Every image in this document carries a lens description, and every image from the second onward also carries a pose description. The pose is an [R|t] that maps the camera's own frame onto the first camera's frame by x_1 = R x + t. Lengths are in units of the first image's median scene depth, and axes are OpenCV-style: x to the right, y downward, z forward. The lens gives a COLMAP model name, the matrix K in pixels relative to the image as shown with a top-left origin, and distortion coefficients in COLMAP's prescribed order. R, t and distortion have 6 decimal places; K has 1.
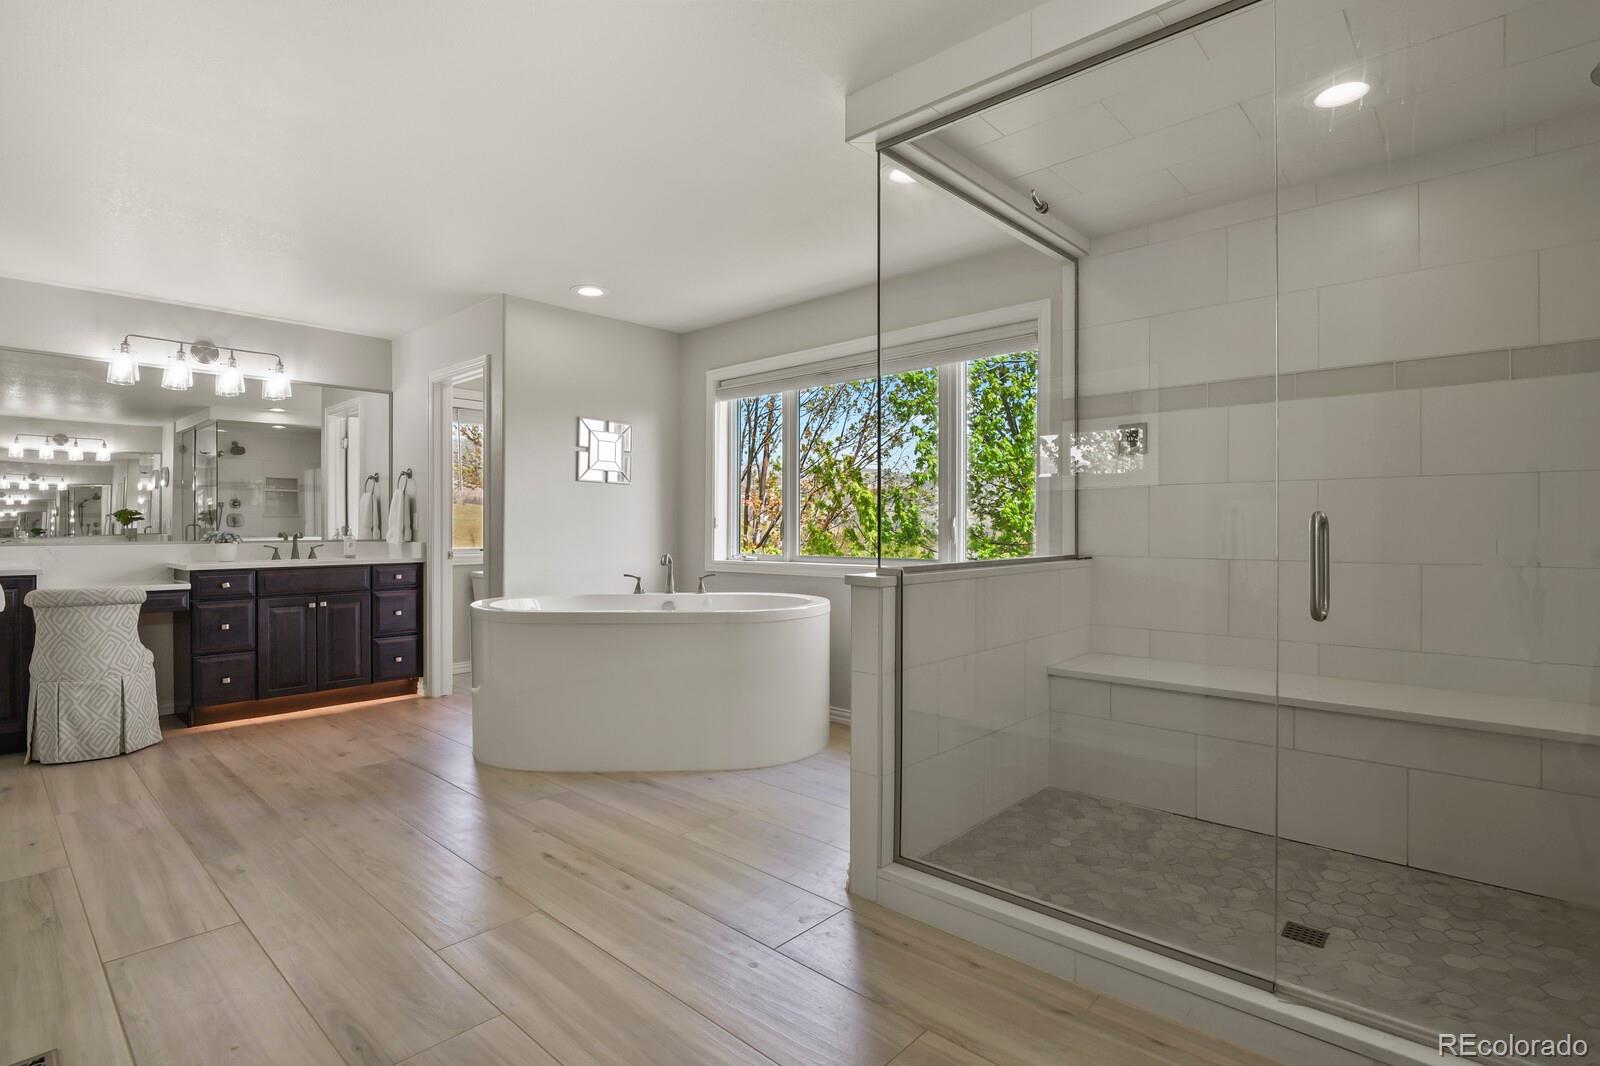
lens RADIAL K [[783.0, 0, 801.5], [0, 783.0, 529.6], [0, 0, 1]] dist [-0.013874, -0.000121]
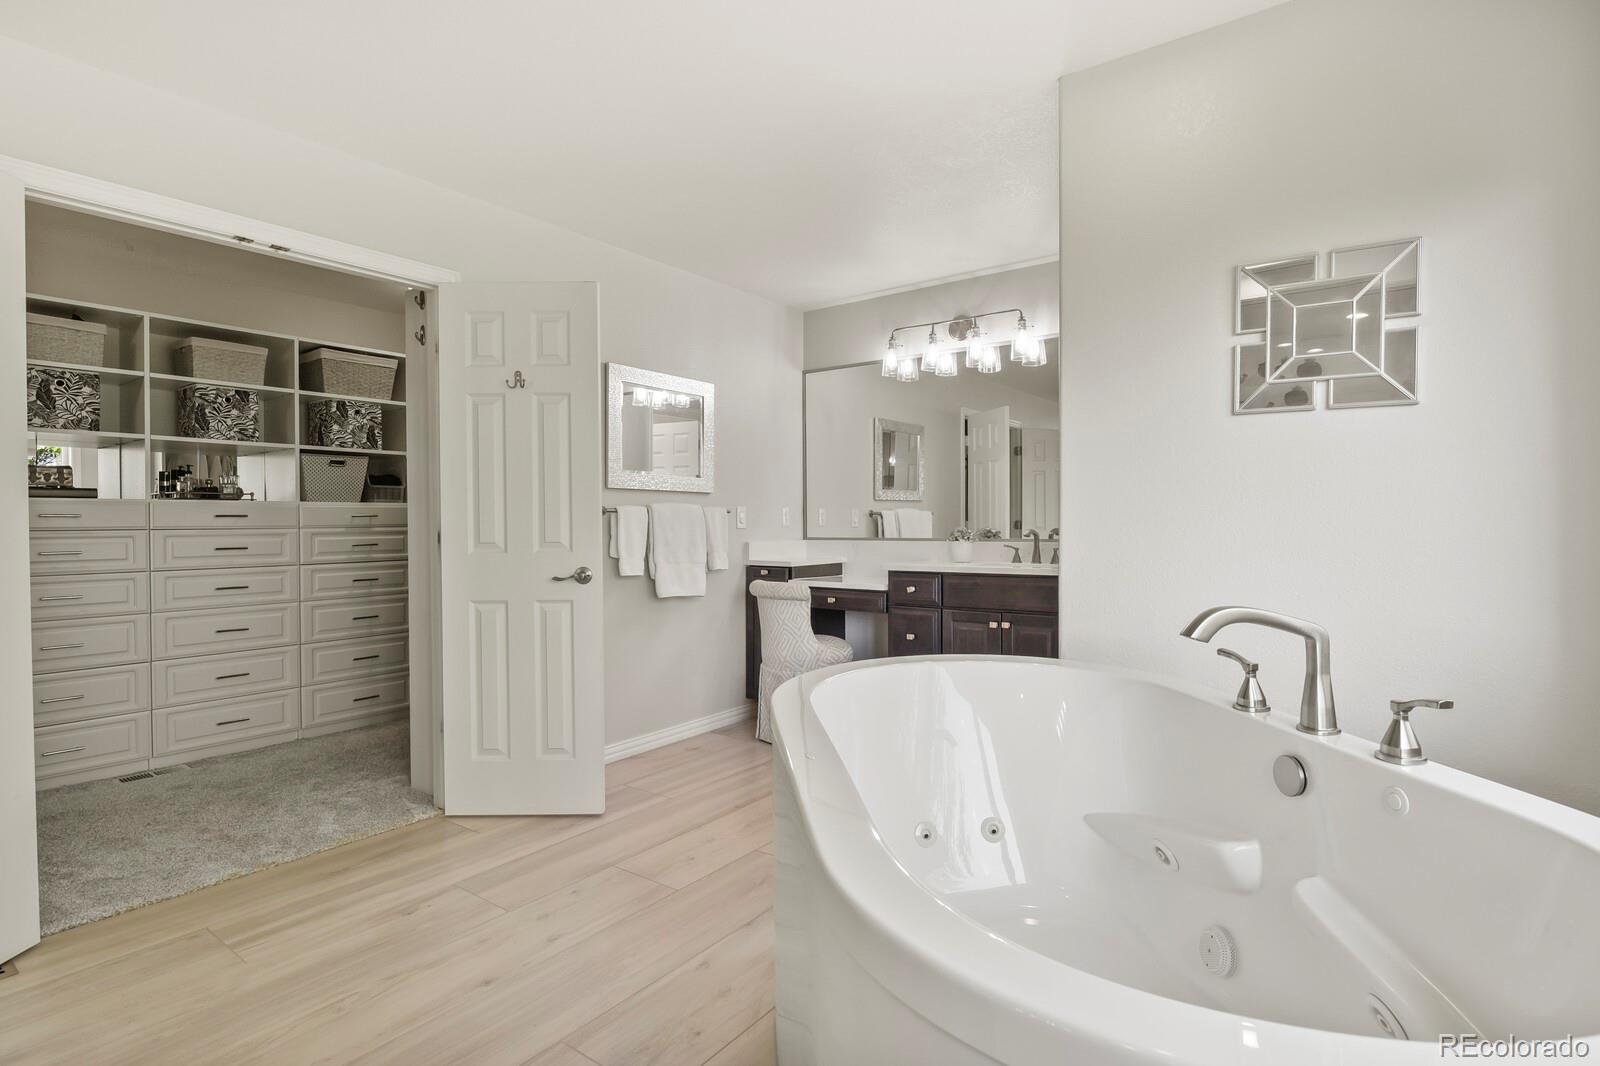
lens RADIAL K [[783.0, 0, 799.6], [0, 783.0, 535.6], [0, 0, 1]] dist [-0.013874, -0.000121]
pose [[0.110775, 0.014949, -0.993733, 0.115014], [0.003390, 0.999875, 0.015420, -0.003154], [0.993840, -0.005077, 0.110711, 0.737215]]
